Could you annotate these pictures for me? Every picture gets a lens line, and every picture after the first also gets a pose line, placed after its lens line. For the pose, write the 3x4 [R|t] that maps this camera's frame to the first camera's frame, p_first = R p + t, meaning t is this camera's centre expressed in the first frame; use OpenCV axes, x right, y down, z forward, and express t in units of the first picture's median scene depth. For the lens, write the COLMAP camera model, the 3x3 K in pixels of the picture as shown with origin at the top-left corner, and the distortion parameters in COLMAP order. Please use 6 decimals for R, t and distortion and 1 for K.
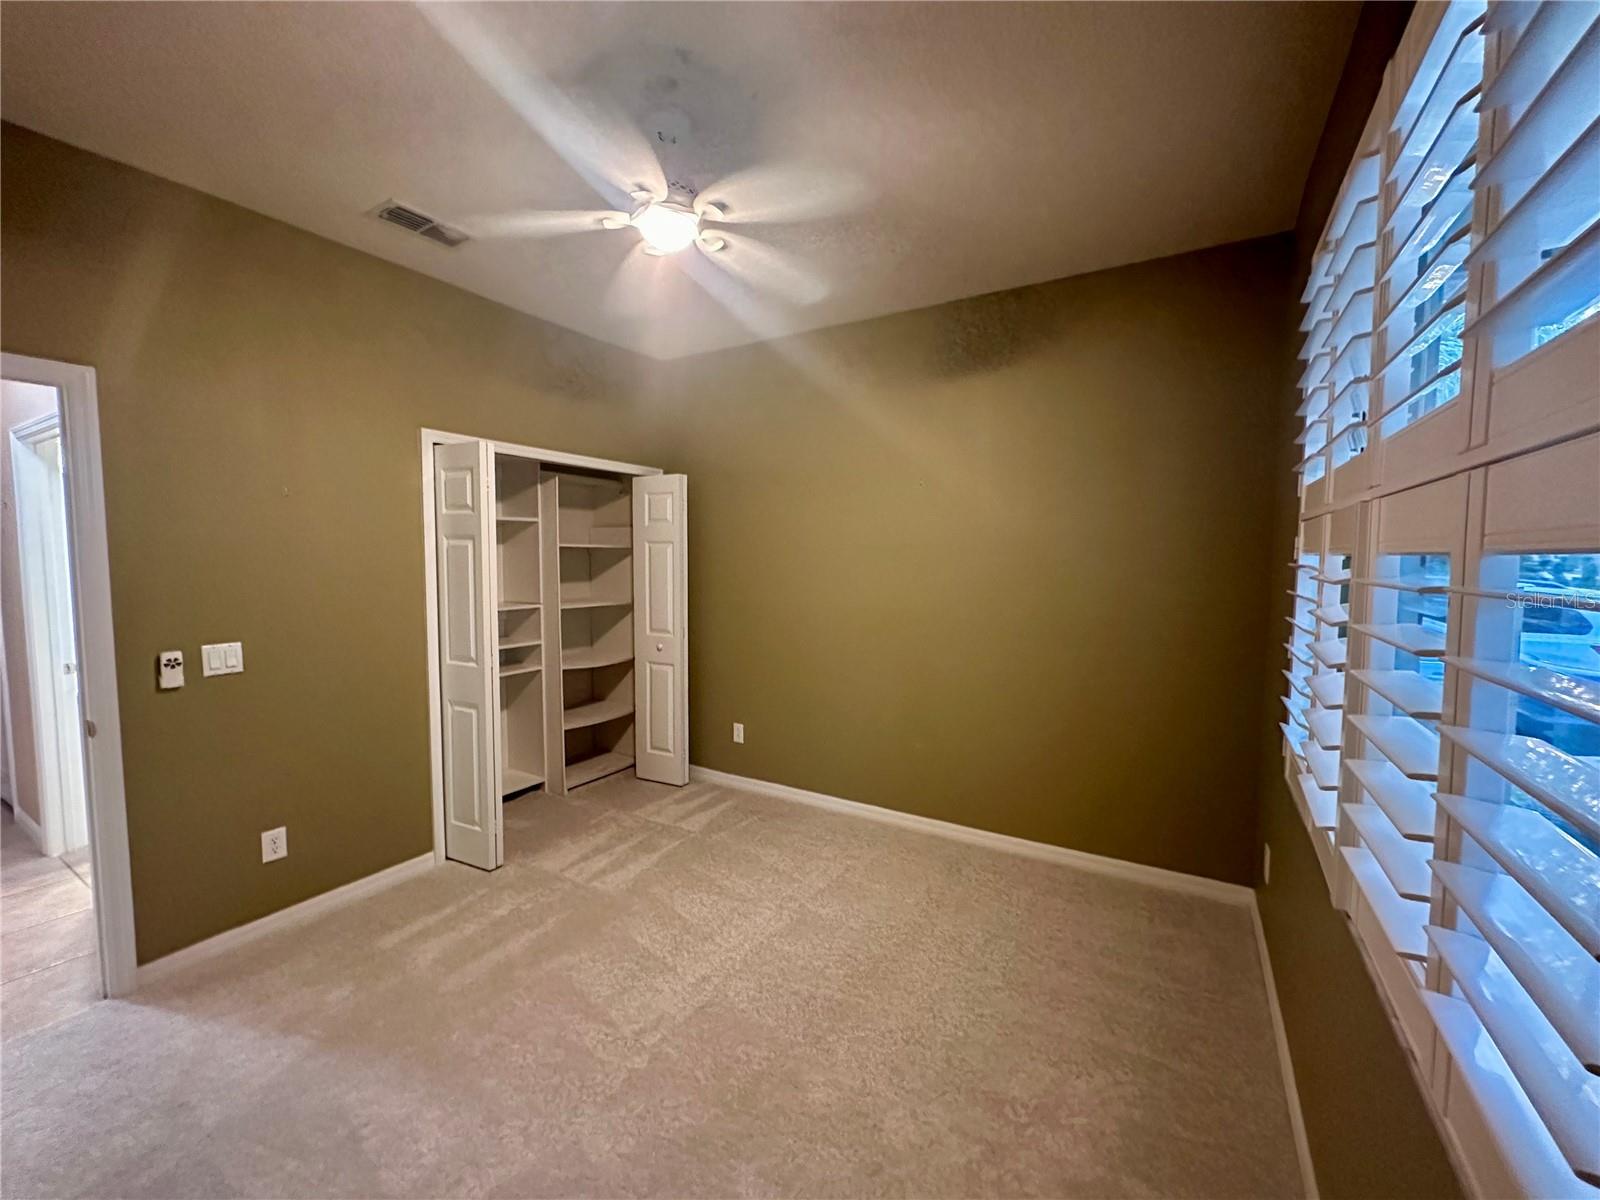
lens RADIAL K [[640.0, 0, 799.2], [0, 640.0, 600.7], [0, 0, 1]] dist [-0.001832, 0.000471]
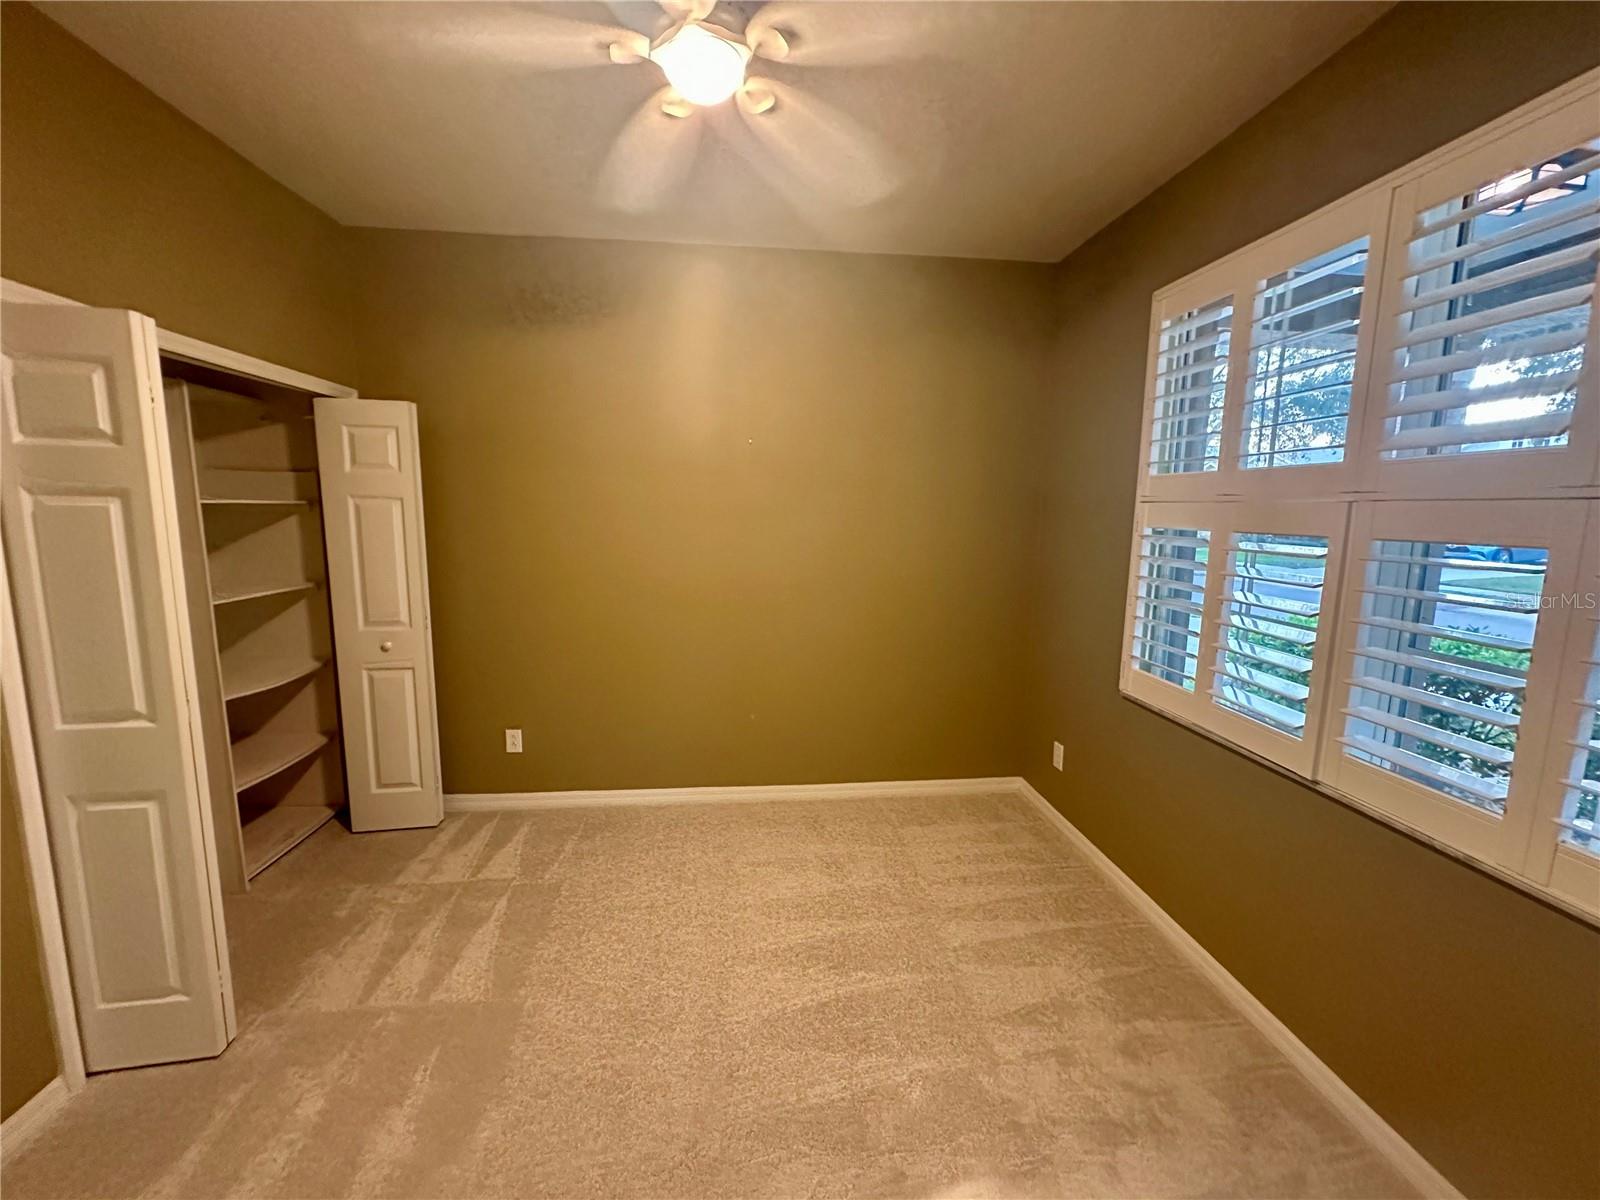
lens RADIAL K [[640.0, 0, 798.1], [0, 640.0, 593.3], [0, 0, 1]] dist [-0.001832, 0.000471]
pose [[0.796154, -0.070266, 0.601000, -0.409390], [0.027751, 0.996430, 0.079736, -0.044664], [-0.604457, -0.046803, 0.795262, 0.234369]]
